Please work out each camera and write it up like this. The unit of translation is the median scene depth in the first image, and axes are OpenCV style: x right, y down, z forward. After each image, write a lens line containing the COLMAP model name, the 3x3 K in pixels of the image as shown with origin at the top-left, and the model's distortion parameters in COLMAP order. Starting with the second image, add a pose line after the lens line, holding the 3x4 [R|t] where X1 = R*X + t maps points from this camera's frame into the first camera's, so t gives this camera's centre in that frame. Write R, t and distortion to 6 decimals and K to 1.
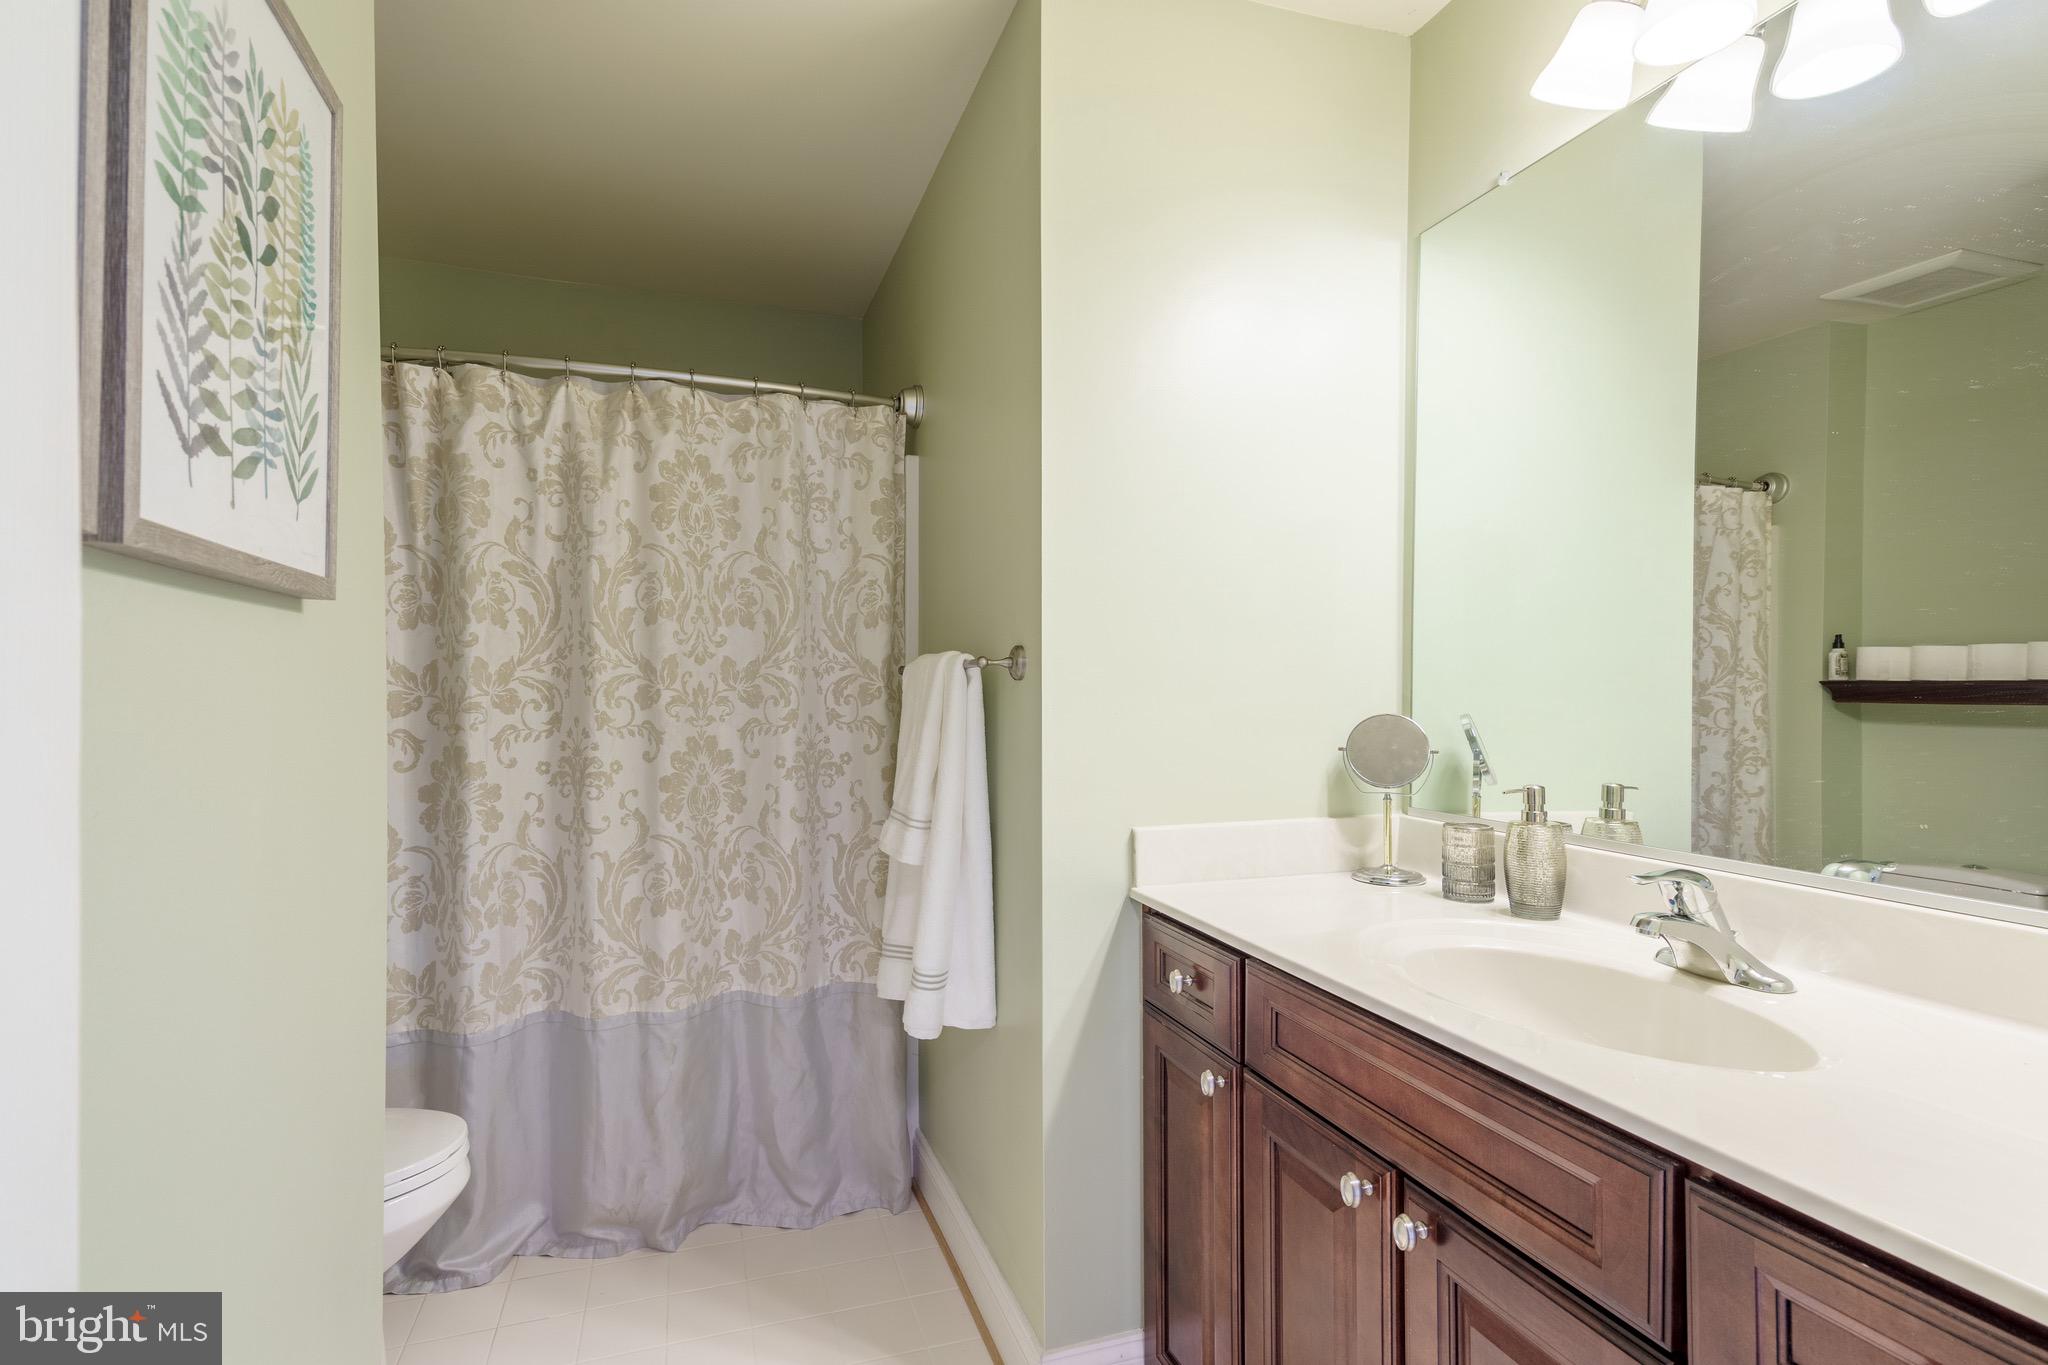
lens RADIAL K [[944.2, 0, 1024.0], [0, 944.2, 682.5], [0, 0, 1]] dist [0.001509, -0.000130]
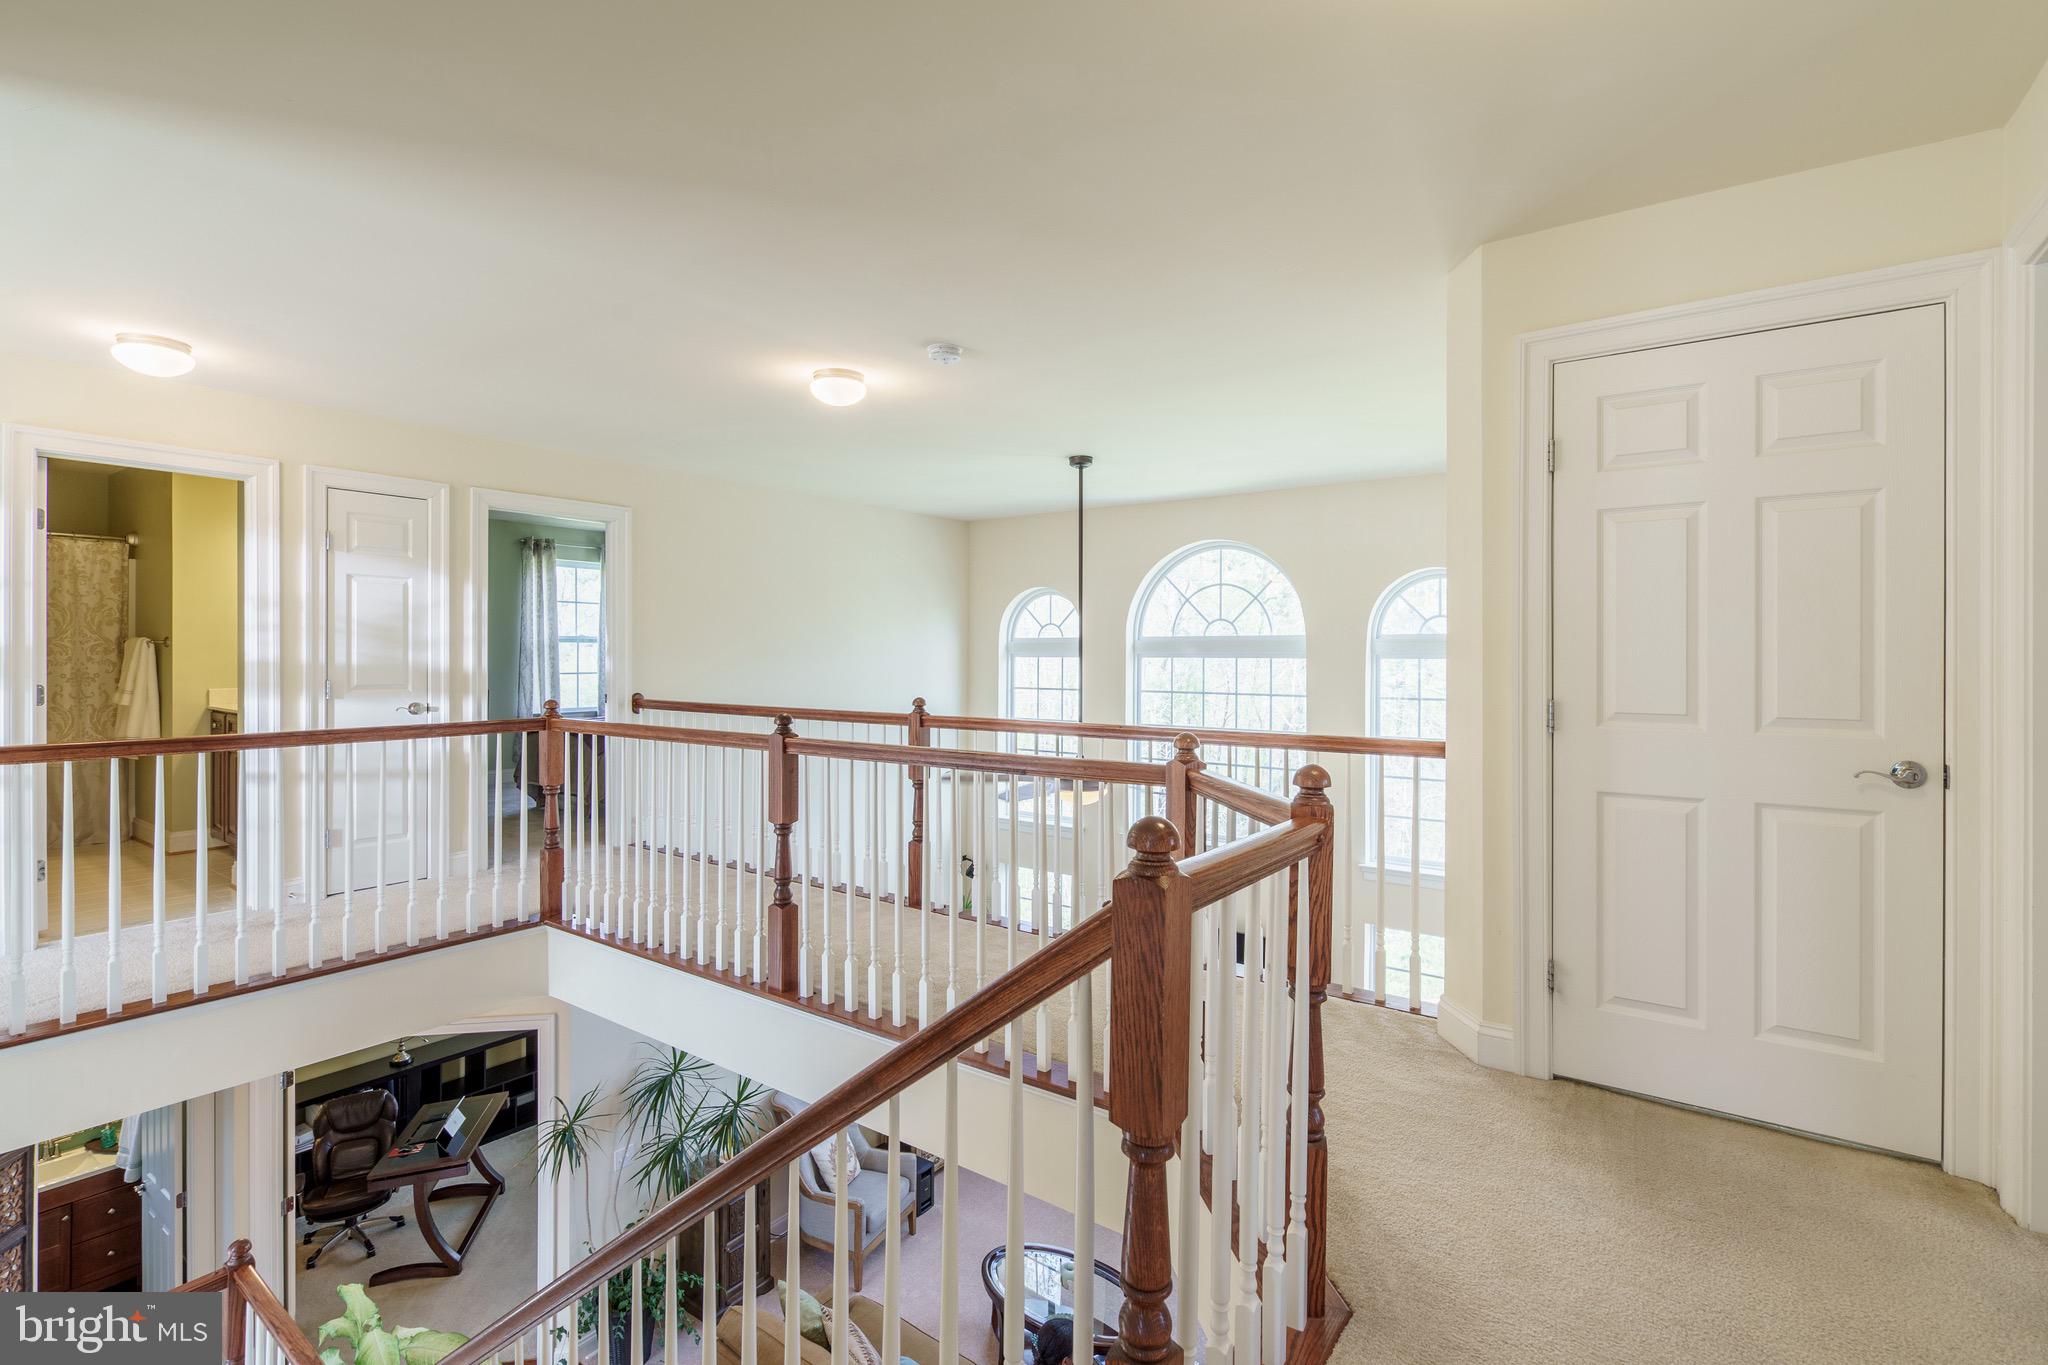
lens RADIAL K [[944.8, 0, 1035.1], [0, 944.8, 649.7], [0, 0, 1]] dist [0.000374, 0.000238]
pose [[0.827320, 0.006736, 0.561690, 0.496485], [-0.014929, 0.999839, 0.009998, -0.056221], [-0.561532, -0.016657, 0.827287, -2.652835]]
